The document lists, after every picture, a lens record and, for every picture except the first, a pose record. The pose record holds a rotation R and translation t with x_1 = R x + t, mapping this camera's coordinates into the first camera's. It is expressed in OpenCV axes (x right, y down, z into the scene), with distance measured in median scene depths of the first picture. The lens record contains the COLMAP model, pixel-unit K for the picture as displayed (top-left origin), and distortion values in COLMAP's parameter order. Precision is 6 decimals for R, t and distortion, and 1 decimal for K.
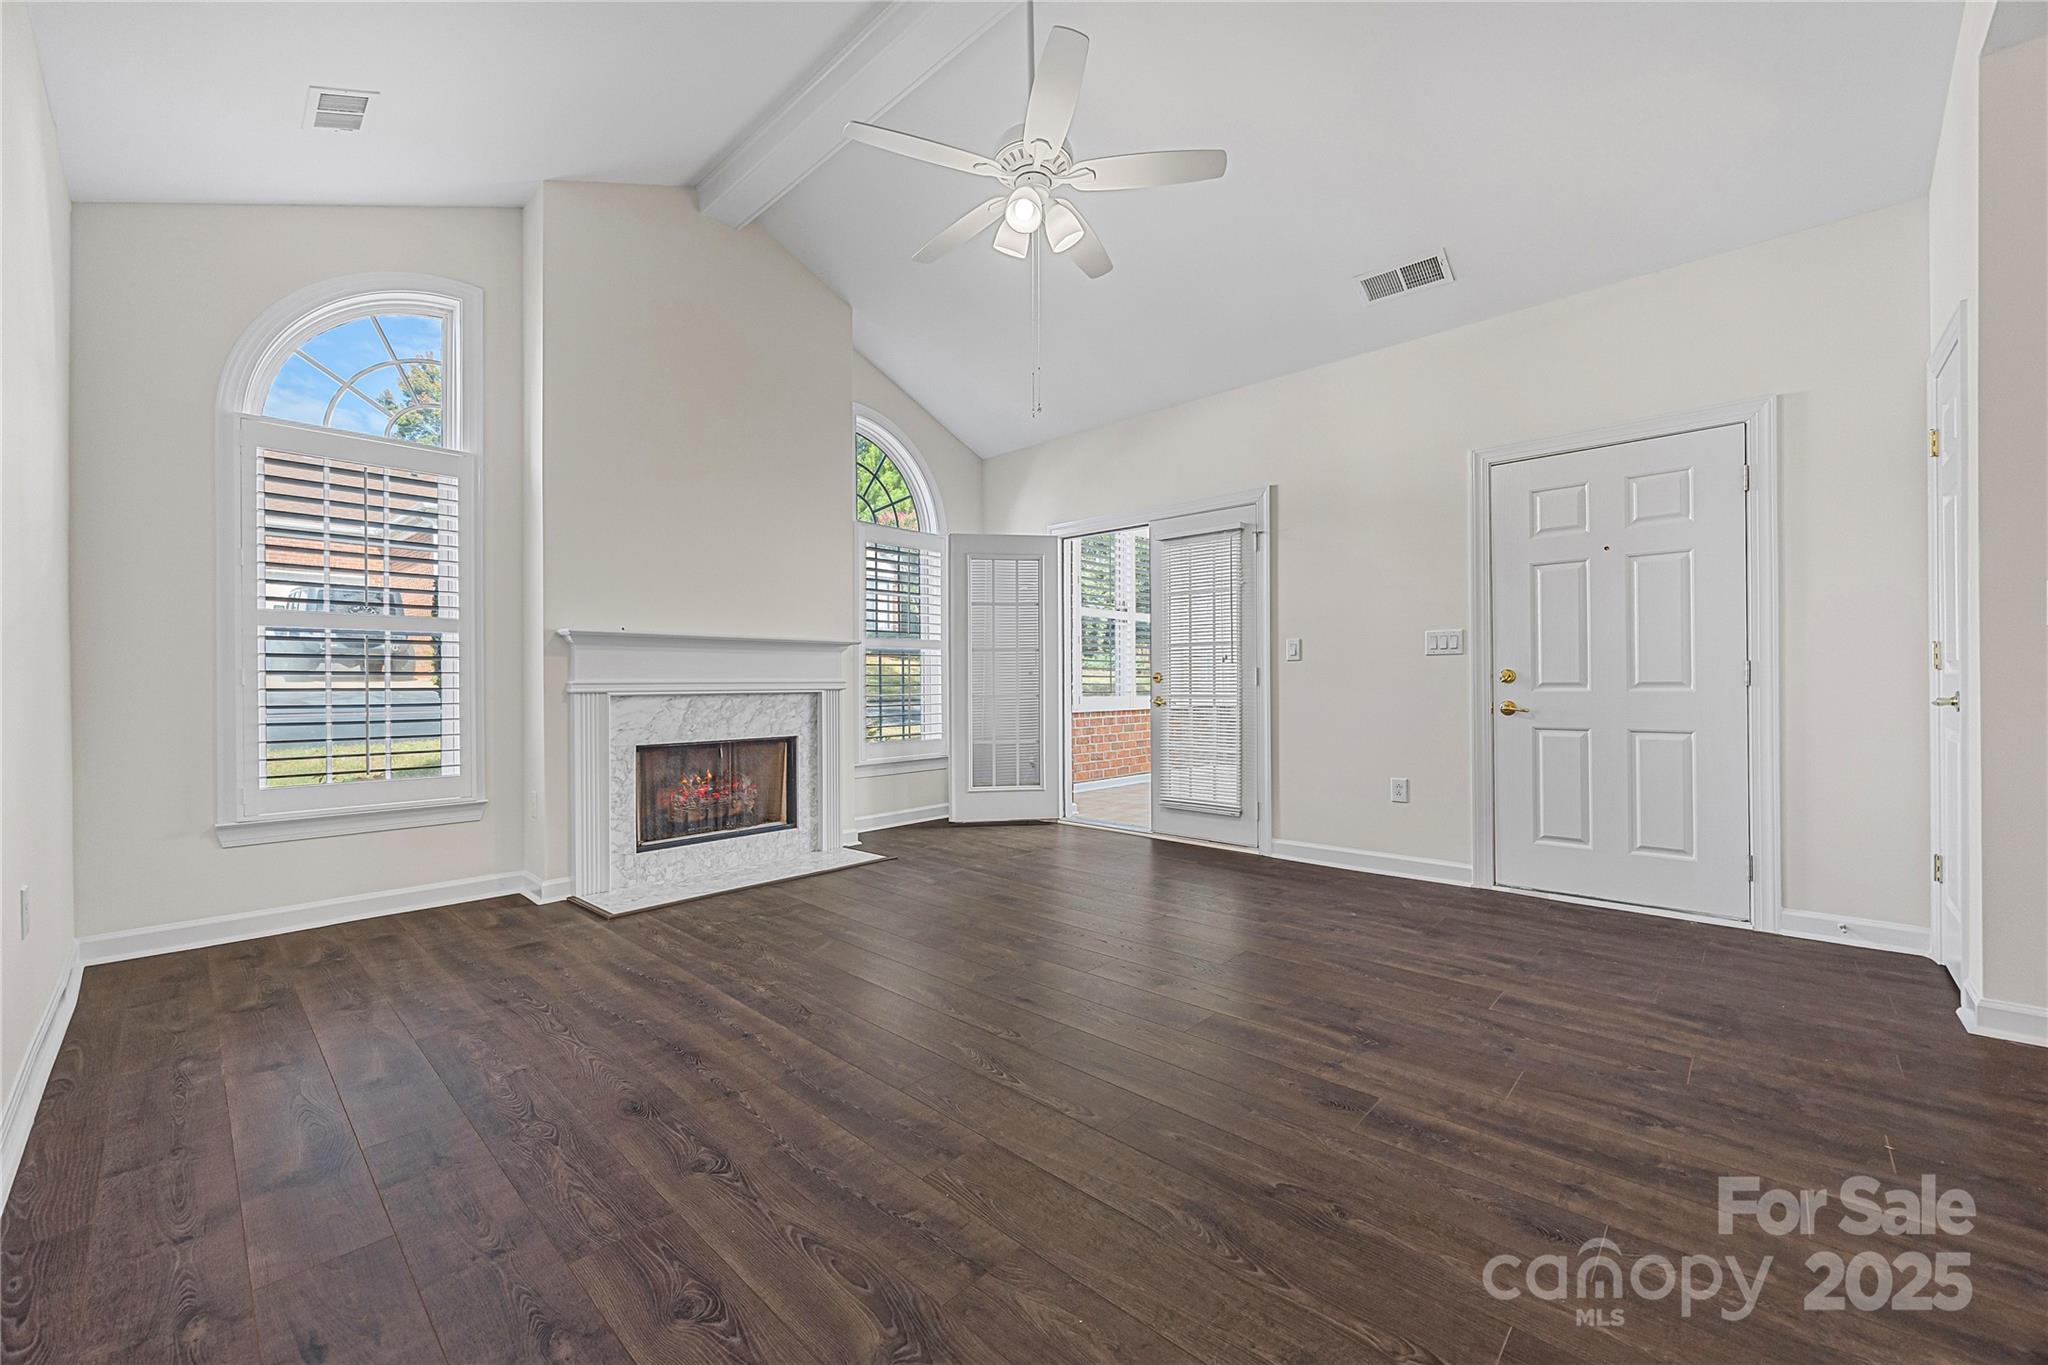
lens RADIAL K [[805.1, 0, 1033.1], [0, 805.1, 685.0], [0, 0, 1]] dist [-0.000447, -0.000736]
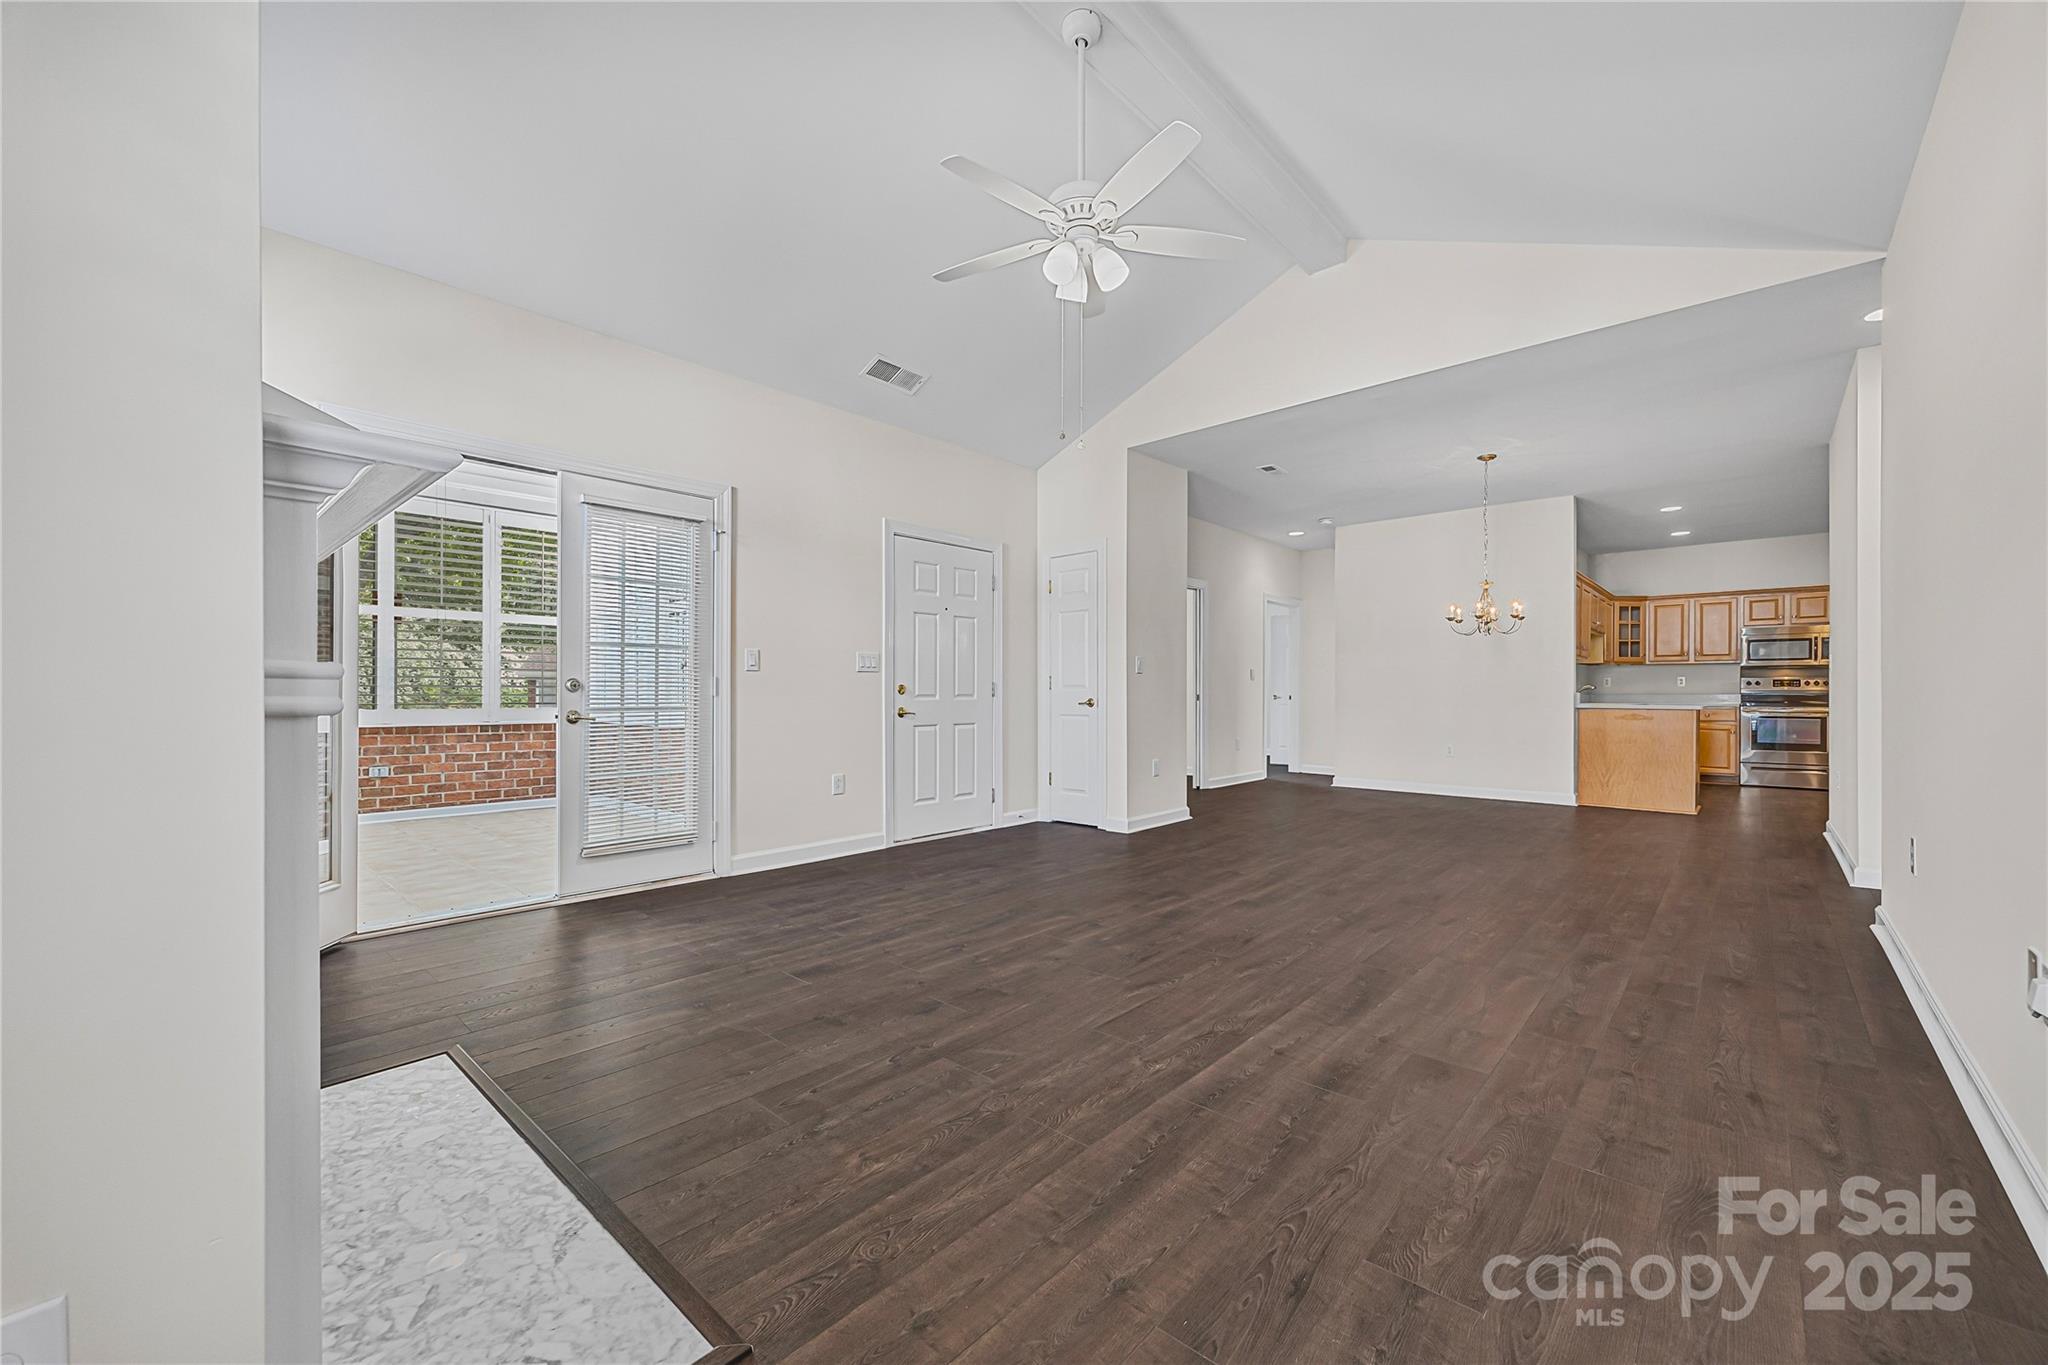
lens RADIAL K [[805.1, 0, 1036.0], [0, 805.1, 685.8], [0, 0, 1]] dist [-0.000447, -0.000736]
pose [[-0.025868, 0.017270, 0.999516, -1.082571], [0.002751, 0.999848, -0.017204, 0.010892], [-0.999662, 0.002304, -0.025912, 1.080641]]
